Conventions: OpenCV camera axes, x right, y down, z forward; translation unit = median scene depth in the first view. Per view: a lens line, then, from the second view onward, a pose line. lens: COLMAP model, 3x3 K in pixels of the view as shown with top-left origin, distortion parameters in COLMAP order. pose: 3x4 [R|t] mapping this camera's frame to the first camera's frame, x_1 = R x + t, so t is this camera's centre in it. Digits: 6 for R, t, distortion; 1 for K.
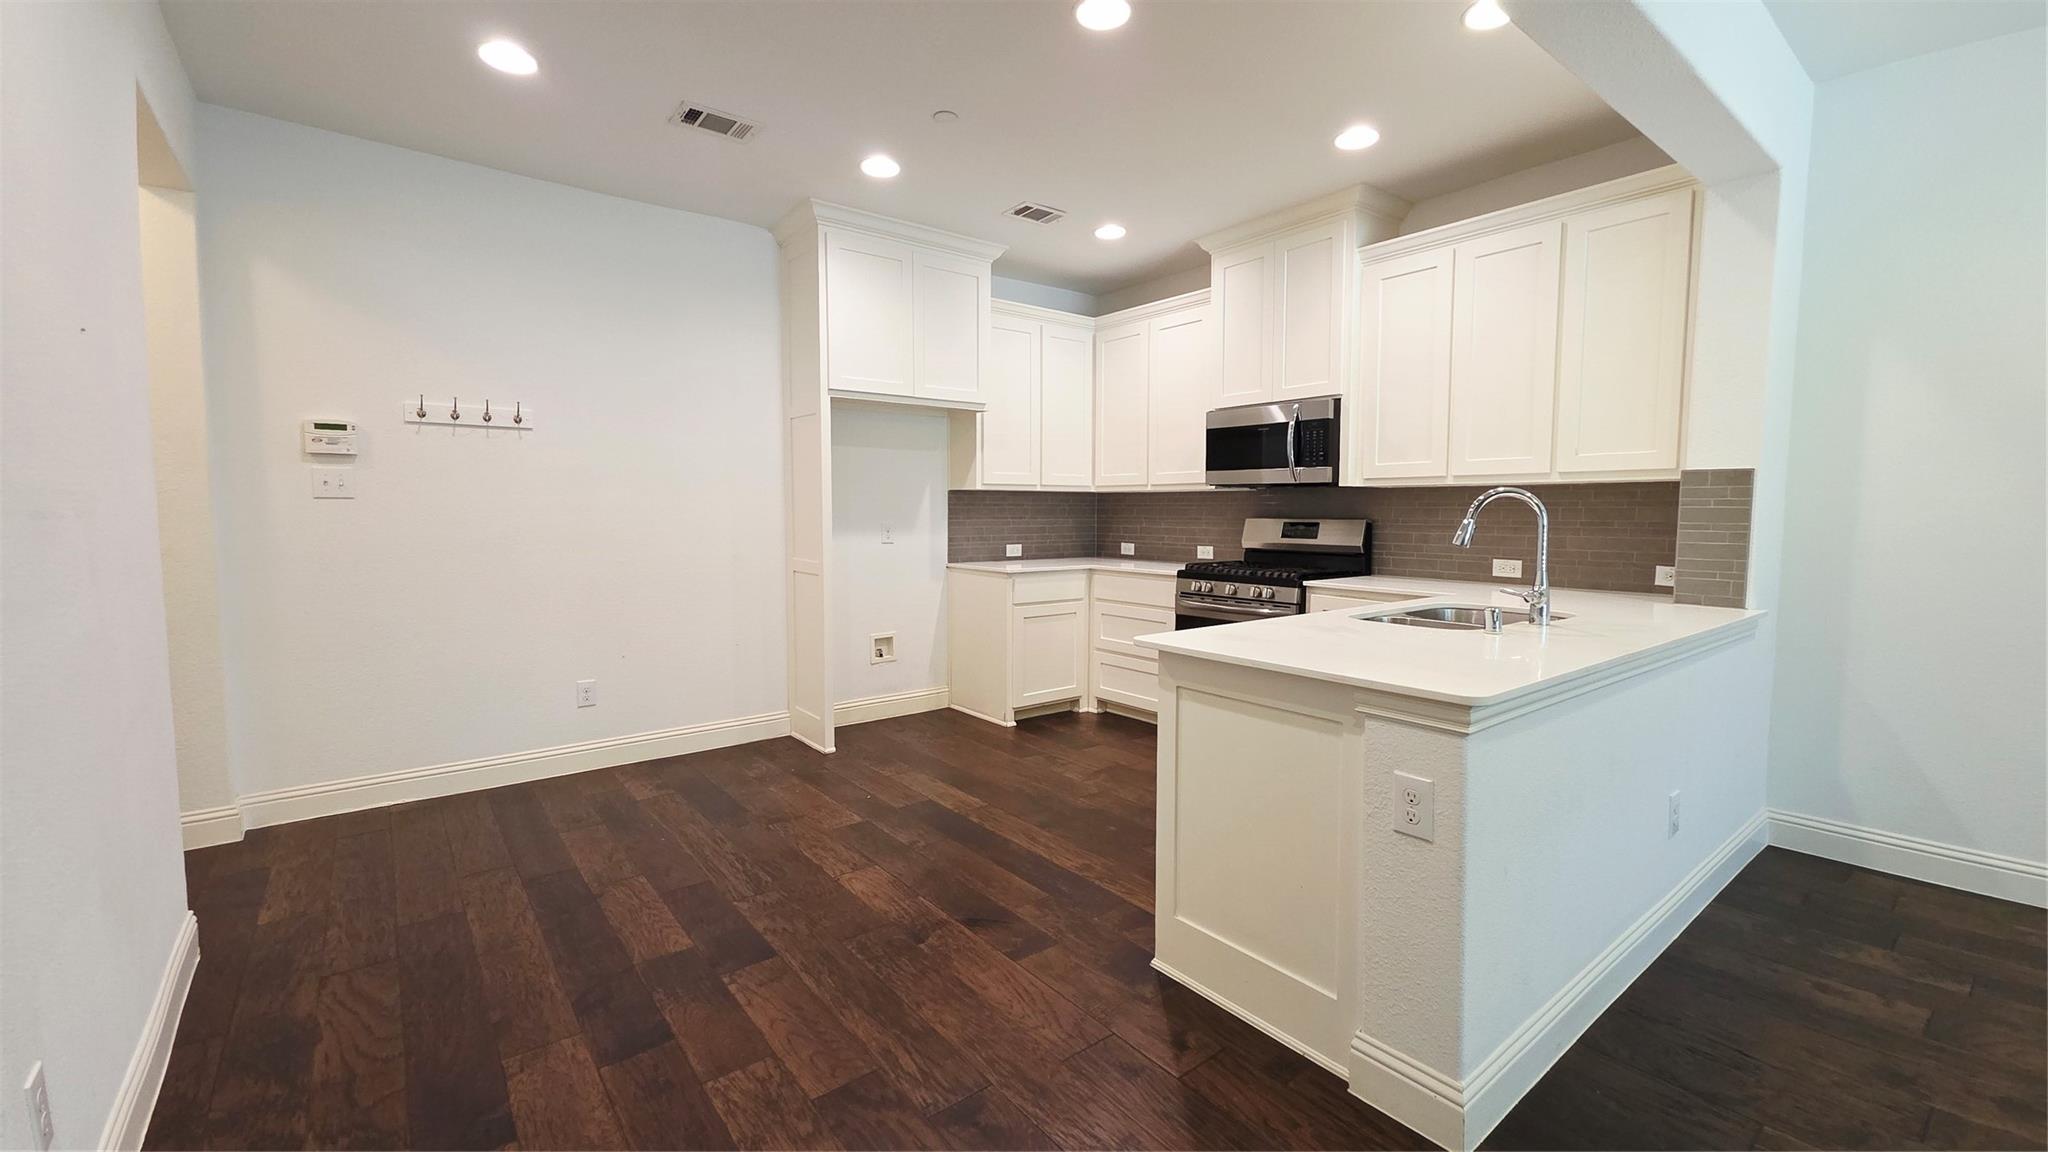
lens RADIAL K [[830.8, 0, 1036.0], [0, 830.8, 565.5], [0, 0, 1]] dist [0.006325, -0.001158]
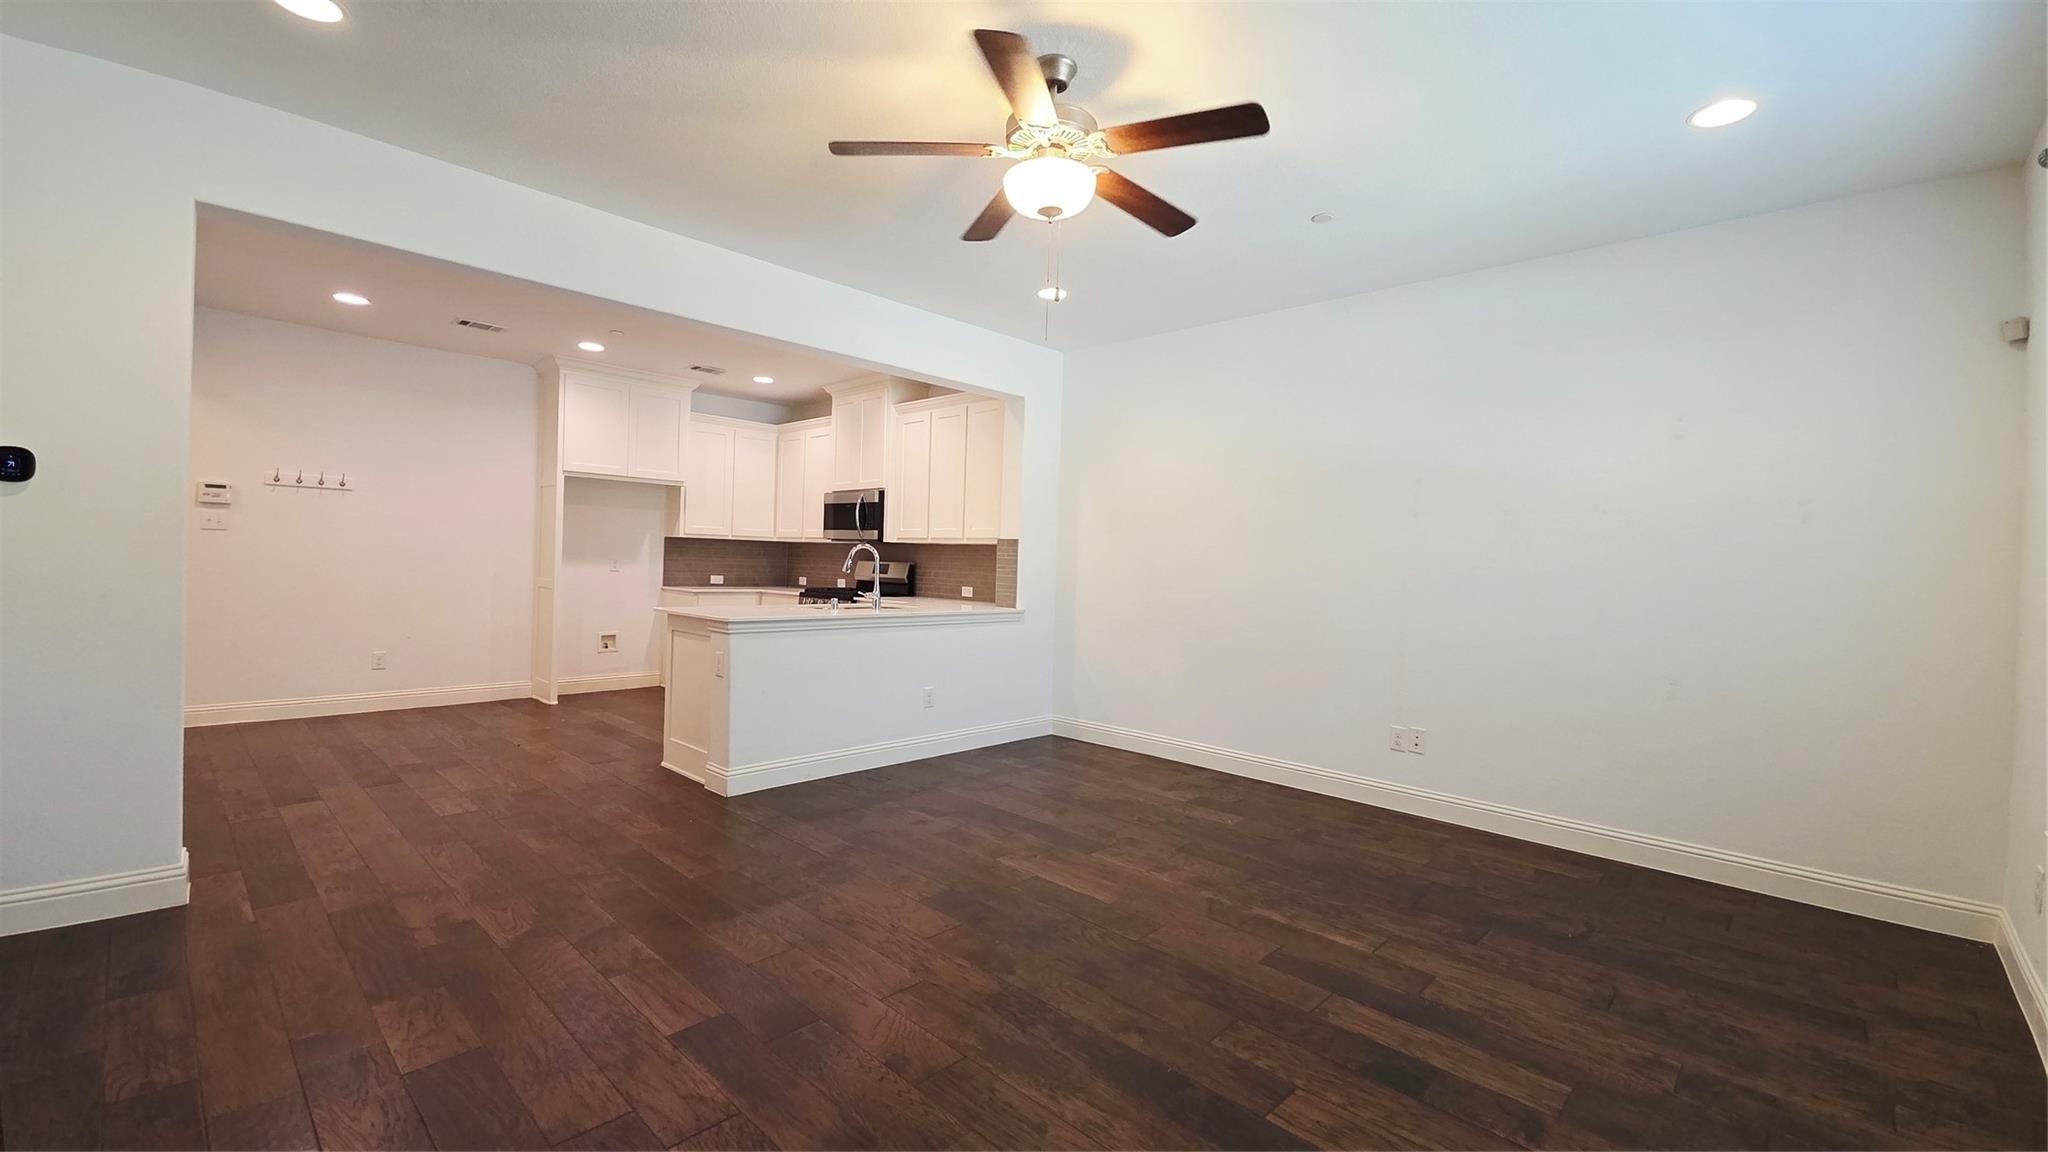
lens RADIAL K [[830.8, 0, 1038.7], [0, 830.8, 565.0], [0, 0, 1]] dist [0.006325, -0.001158]
pose [[0.989075, 0.027198, 0.144880, 0.438237], [-0.018143, 0.997820, -0.063458, 0.052894], [-0.146290, 0.060136, 0.987412, -0.712373]]
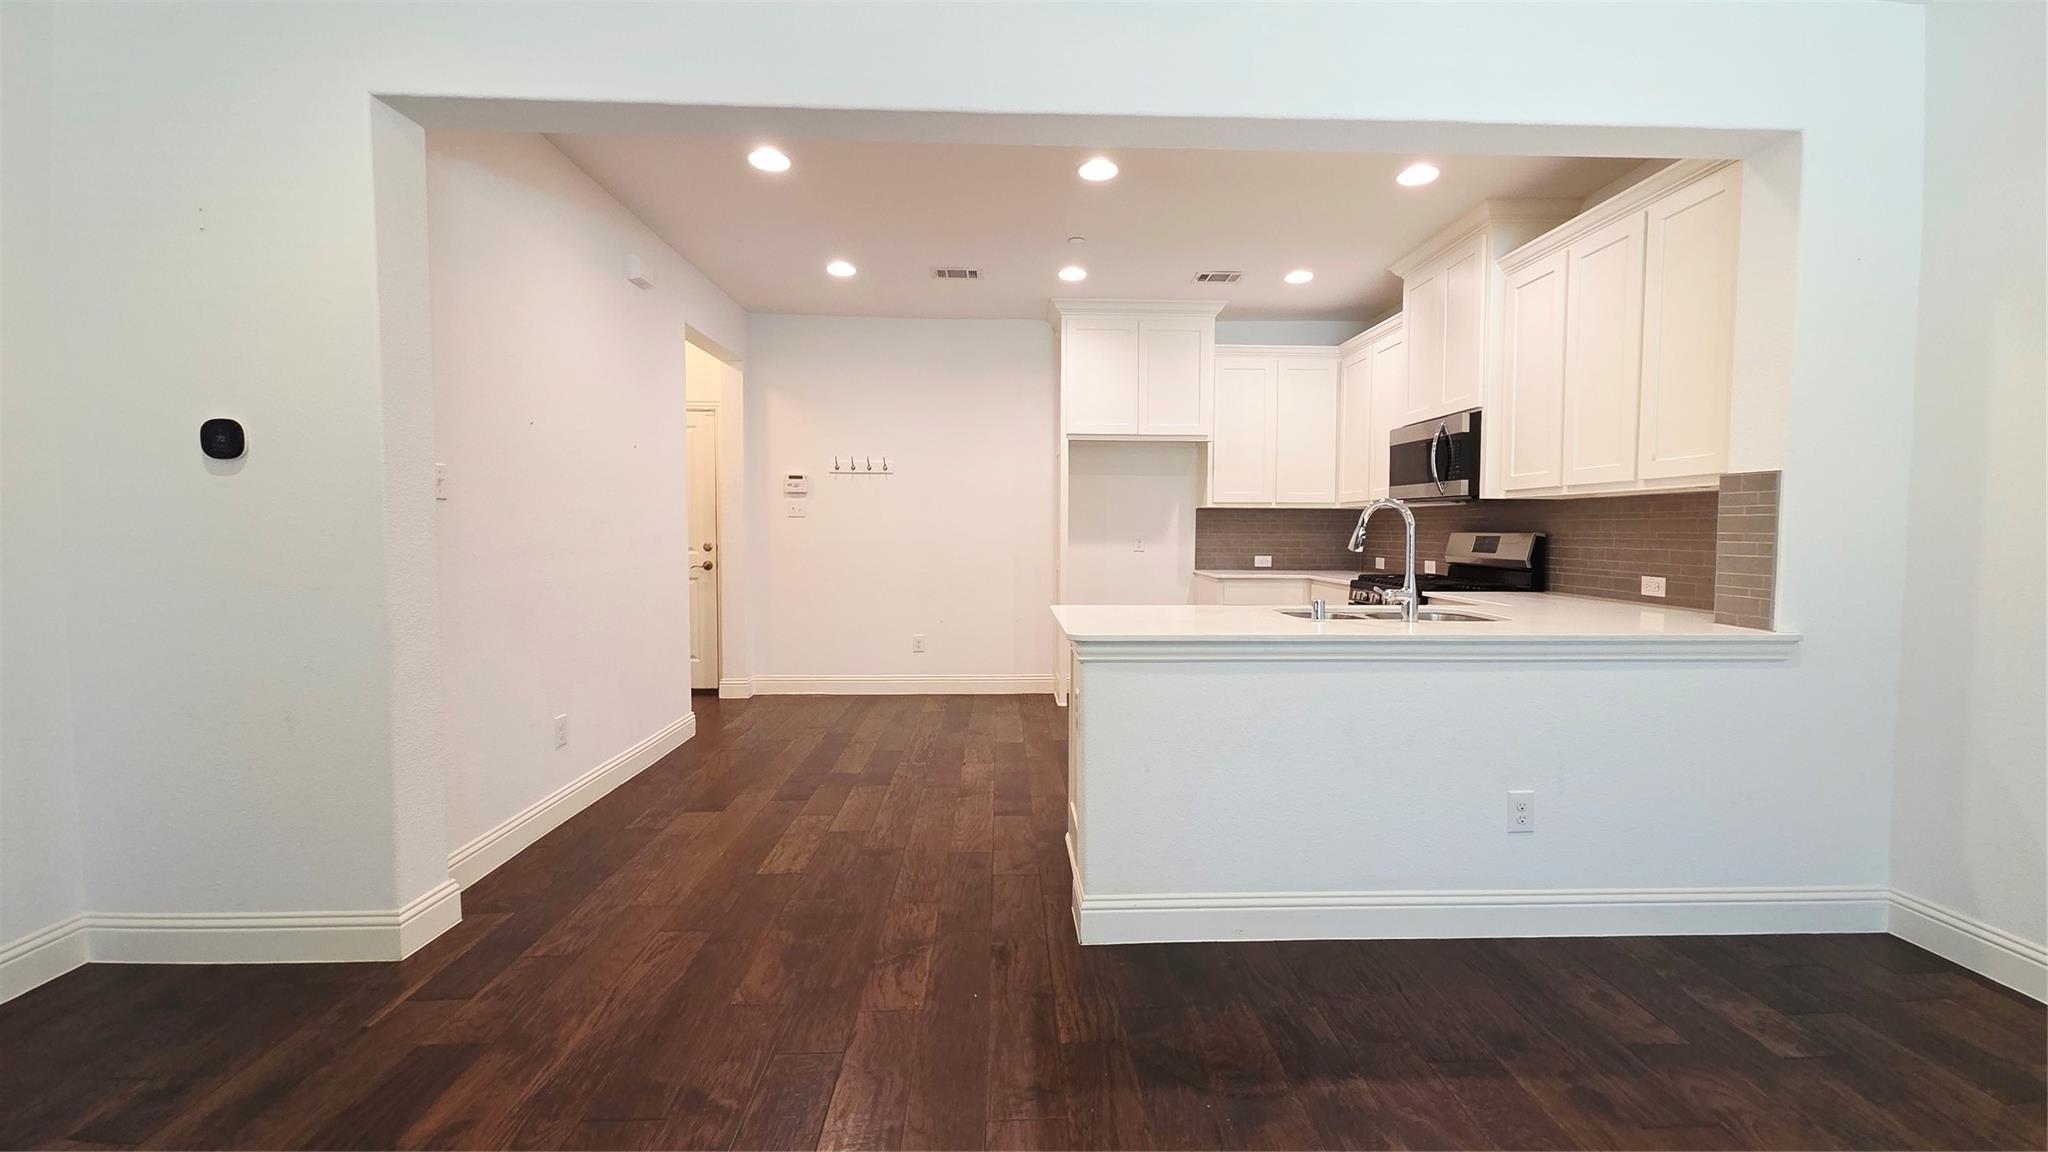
lens RADIAL K [[830.8, 0, 1035.9], [0, 830.8, 563.7], [0, 0, 1]] dist [0.006325, -0.001158]
pose [[0.807540, 0.026423, -0.589221, 0.530797], [-0.043046, 0.998972, -0.014198, 0.019437], [0.588240, 0.036829, 0.807847, -0.115575]]
